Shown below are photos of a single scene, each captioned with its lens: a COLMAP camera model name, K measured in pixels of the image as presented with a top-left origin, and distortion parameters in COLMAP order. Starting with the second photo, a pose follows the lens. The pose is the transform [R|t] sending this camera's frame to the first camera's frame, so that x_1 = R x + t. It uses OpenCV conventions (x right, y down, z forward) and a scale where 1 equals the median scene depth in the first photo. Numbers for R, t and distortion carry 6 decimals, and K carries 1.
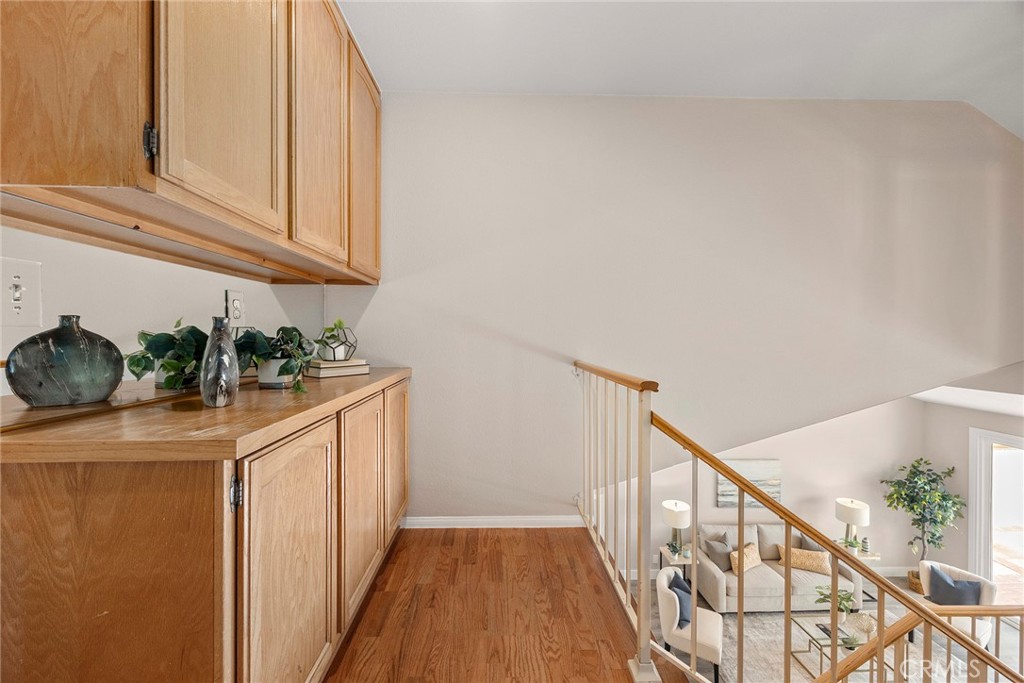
lens RADIAL K [[394.0, 0, 511.7], [0, 394.0, 339.6], [0, 0, 1]] dist [-0.000245, -0.000112]
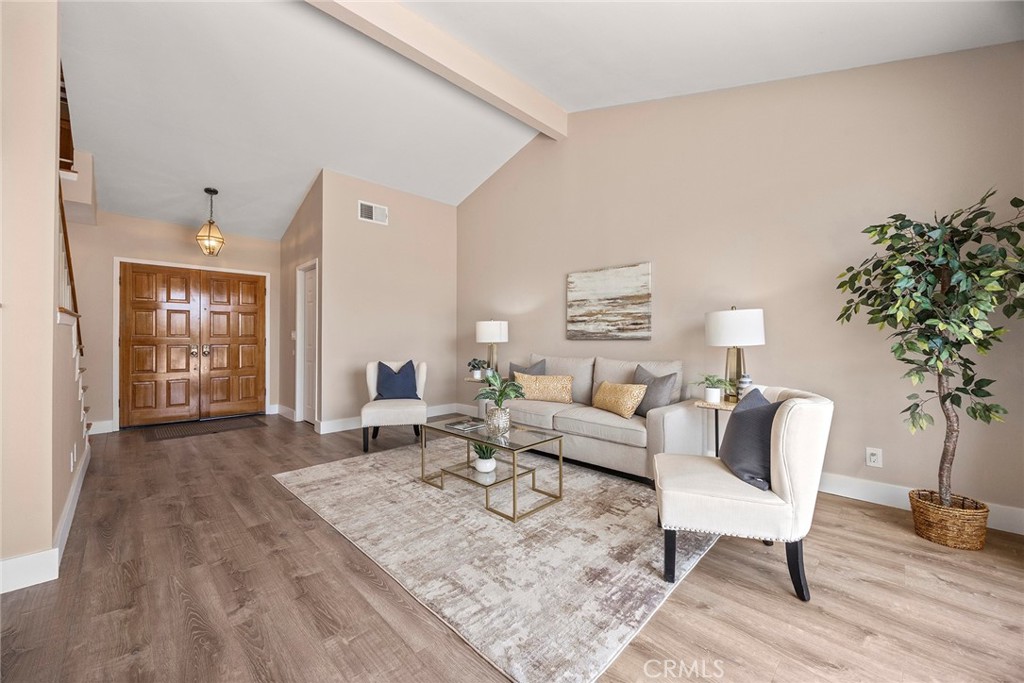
lens RADIAL K [[394.0, 0, 511.3], [0, 394.0, 339.2], [0, 0, 1]] dist [-0.000245, -0.000112]
pose [[0.689271, -0.006375, -0.724476, 1.039621], [0.001267, 0.999970, -0.007594, 0.459058], [0.724502, 0.004316, 0.689259, 0.452980]]
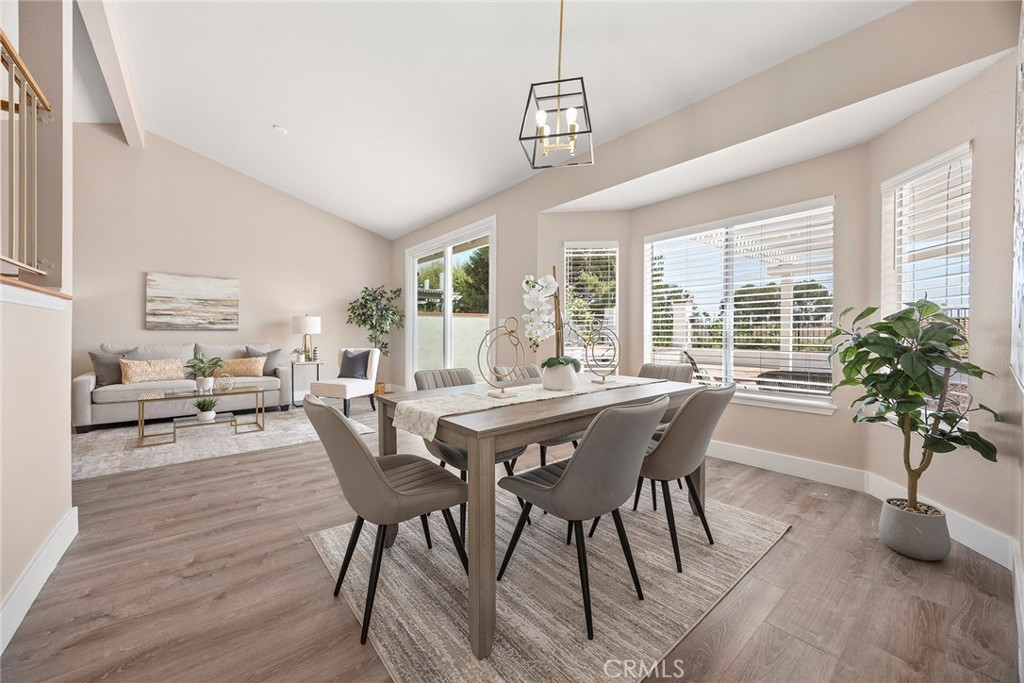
lens RADIAL K [[394.0, 0, 511.9], [0, 394.0, 327.2], [0, 0, 1]] dist [-0.000245, -0.000112]
pose [[0.785122, 0.005113, 0.619320, 0.653748], [0.002186, 0.999937, -0.011027, 0.459891], [-0.619337, 0.010011, 0.785061, -0.132815]]
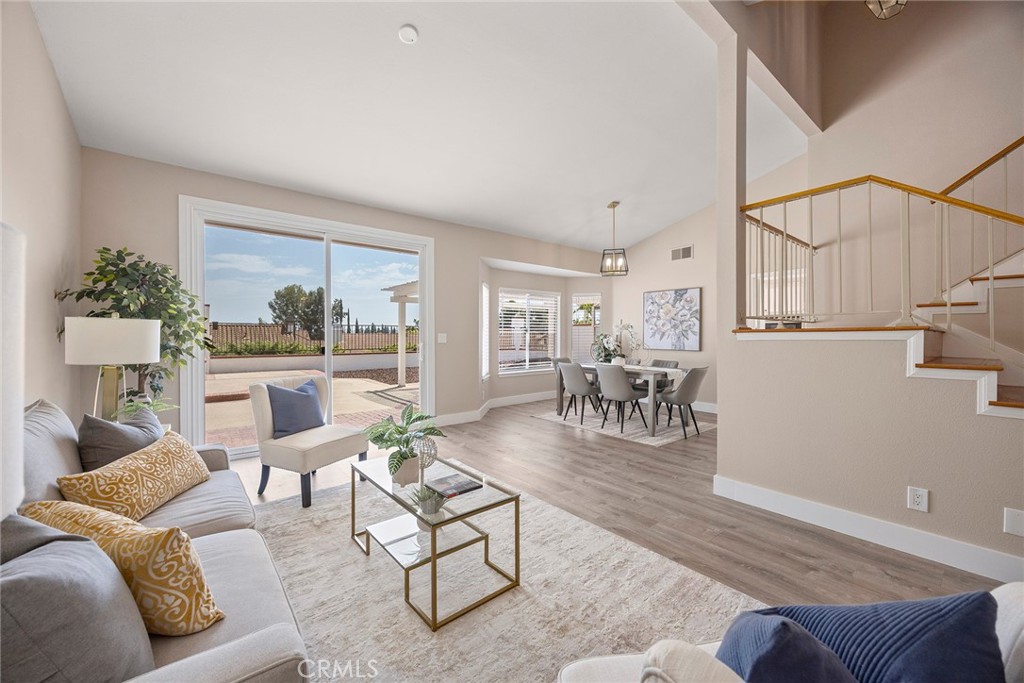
lens RADIAL K [[394.0, 0, 510.6], [0, 394.0, 335.5], [0, 0, 1]] dist [-0.000245, -0.000112]
pose [[-0.612307, -0.003195, 0.790614, 0.318482], [0.000187, 0.999991, 0.004186, 0.434224], [-0.790620, 0.002711, -0.612301, 0.938464]]
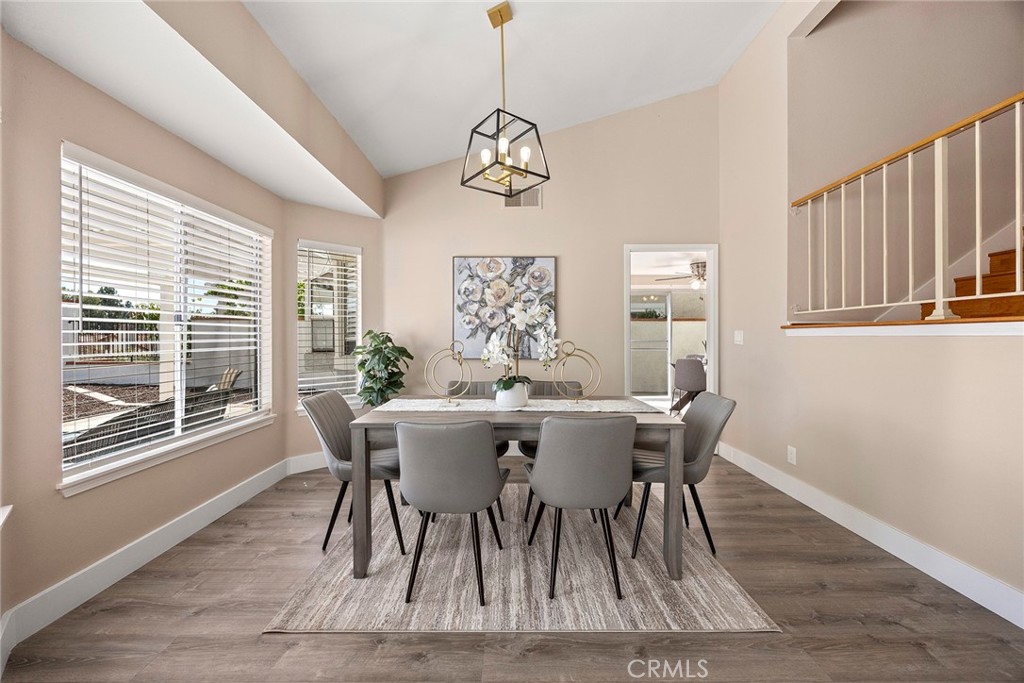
lens RADIAL K [[394.0, 0, 512.7], [0, 394.0, 339.7], [0, 0, 1]] dist [-0.000245, -0.000112]
pose [[-0.999896, 0.001883, 0.014315, 0.915075], [0.002027, 0.999947, 0.010084, 0.441485], [-0.014295, 0.010112, -0.999847, 0.542772]]
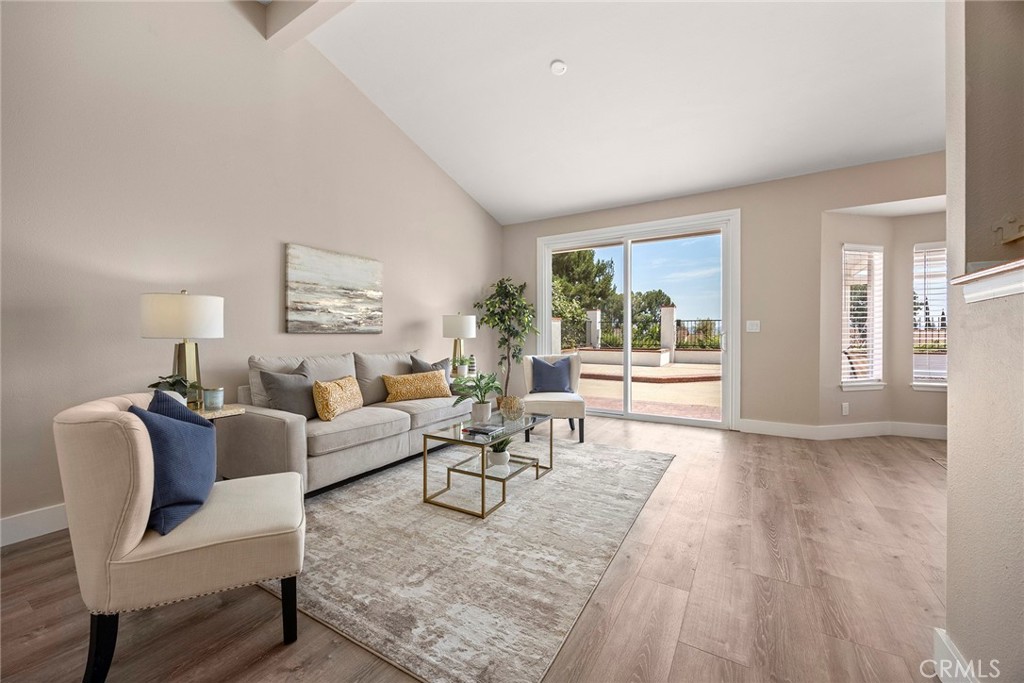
lens RADIAL K [[394.0, 0, 511.2], [0, 394.0, 338.8], [0, 0, 1]] dist [-0.000245, -0.000112]
pose [[0.536417, -0.012500, 0.843861, 0.253130], [0.003578, 0.999915, 0.012538, 0.456304], [-0.843946, -0.003706, 0.536416, 0.491274]]
